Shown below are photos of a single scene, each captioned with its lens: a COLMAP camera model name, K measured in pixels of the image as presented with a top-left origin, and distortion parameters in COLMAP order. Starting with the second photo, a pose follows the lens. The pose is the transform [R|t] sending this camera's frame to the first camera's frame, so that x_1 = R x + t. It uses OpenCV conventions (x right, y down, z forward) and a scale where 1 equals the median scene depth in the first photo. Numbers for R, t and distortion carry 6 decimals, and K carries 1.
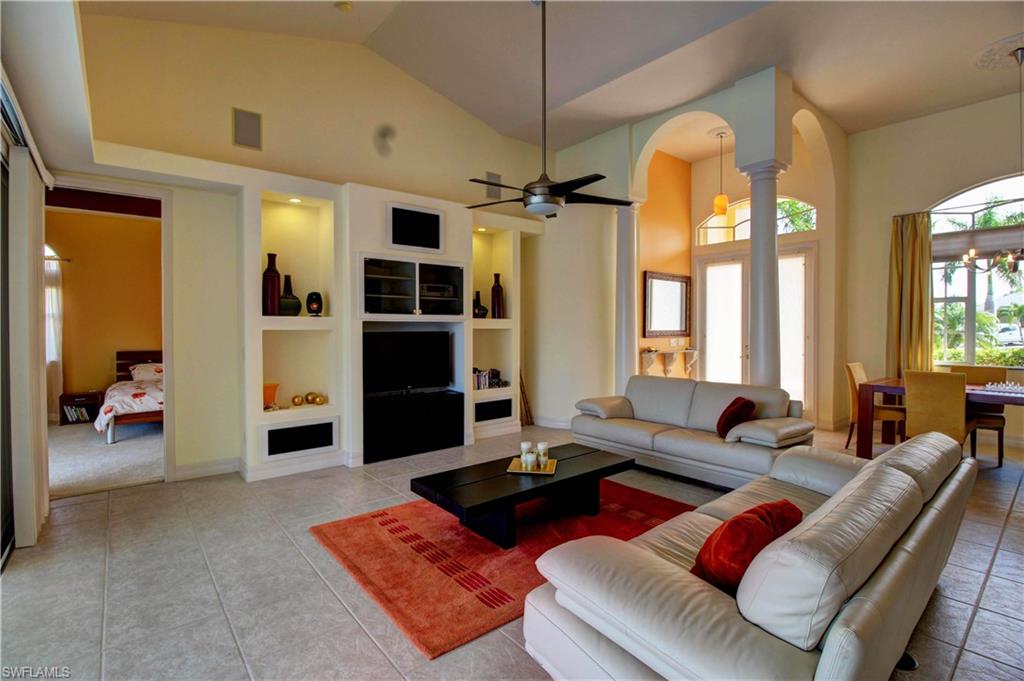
lens RADIAL K [[476.0, 0, 511.4], [0, 476.0, 333.4], [0, 0, 1]] dist [0.013285, -0.015379]
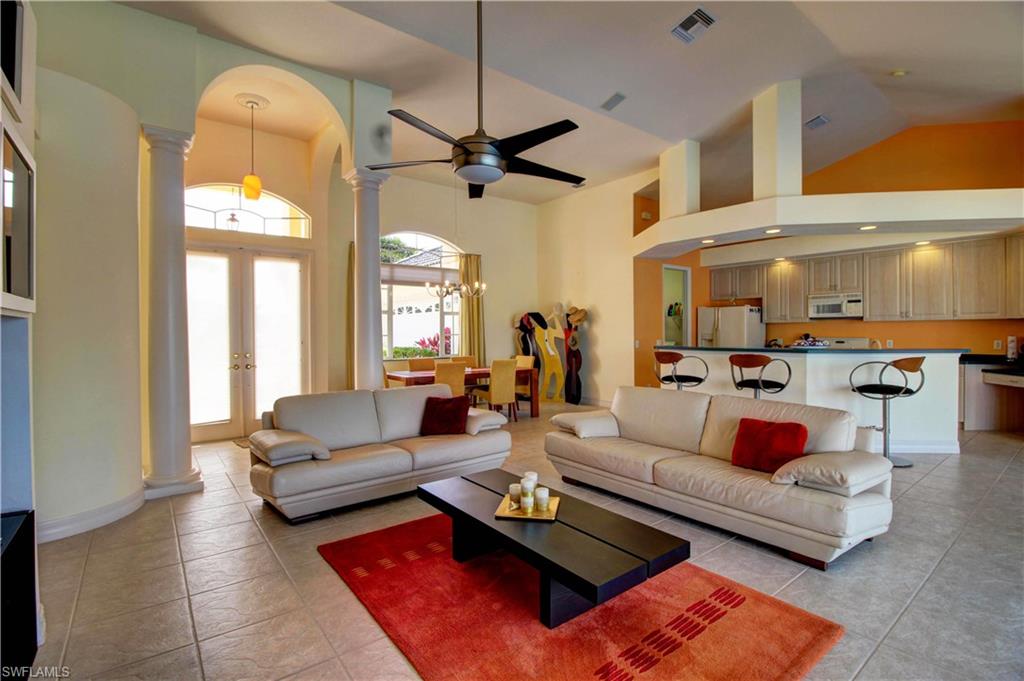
lens RADIAL K [[478.9, 0, 513.3], [0, 478.9, 335.3], [0, 0, 1]] dist [0.010593, -0.018649]
pose [[0.027781, -0.002958, 0.999610, -0.492119], [0.018045, 0.999834, 0.002458, -0.002904], [-0.999451, 0.017969, 0.027830, 0.661833]]
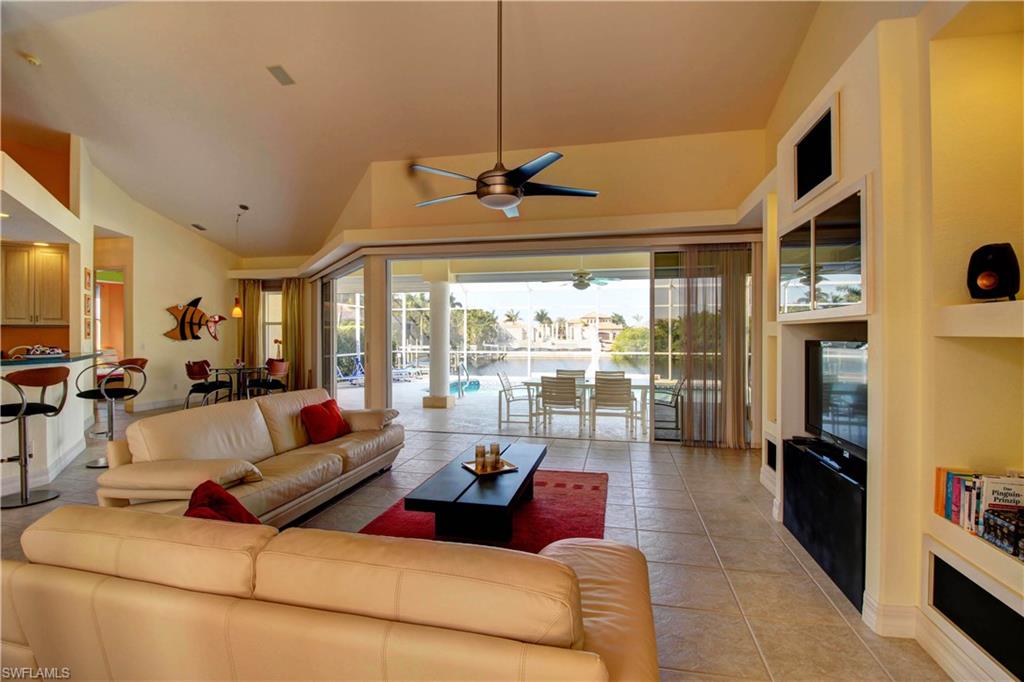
lens RADIAL K [[476.0, 0, 511.4], [0, 476.0, 333.9], [0, 0, 1]] dist [0.013285, -0.015379]
pose [[-0.790177, 0.003221, -0.612870, 0.428409], [-0.005328, 0.999912, 0.012123, -0.016606], [0.612856, 0.012845, -0.790091, 1.228152]]
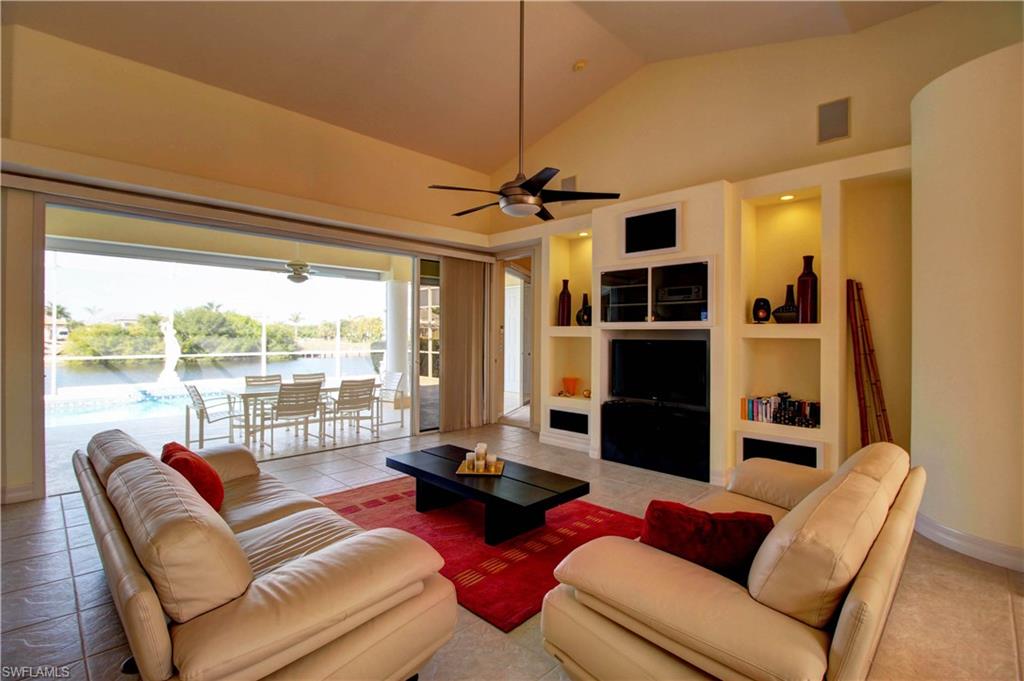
lens RADIAL K [[476.0, 0, 511.4], [0, 476.0, 333.4], [0, 0, 1]] dist [0.013285, -0.015379]
pose [[0.097548, 0.001940, -0.995229, 0.720827], [-0.020076, 0.999798, -0.000019, -0.010795], [0.995028, 0.019982, 0.097567, 0.635482]]
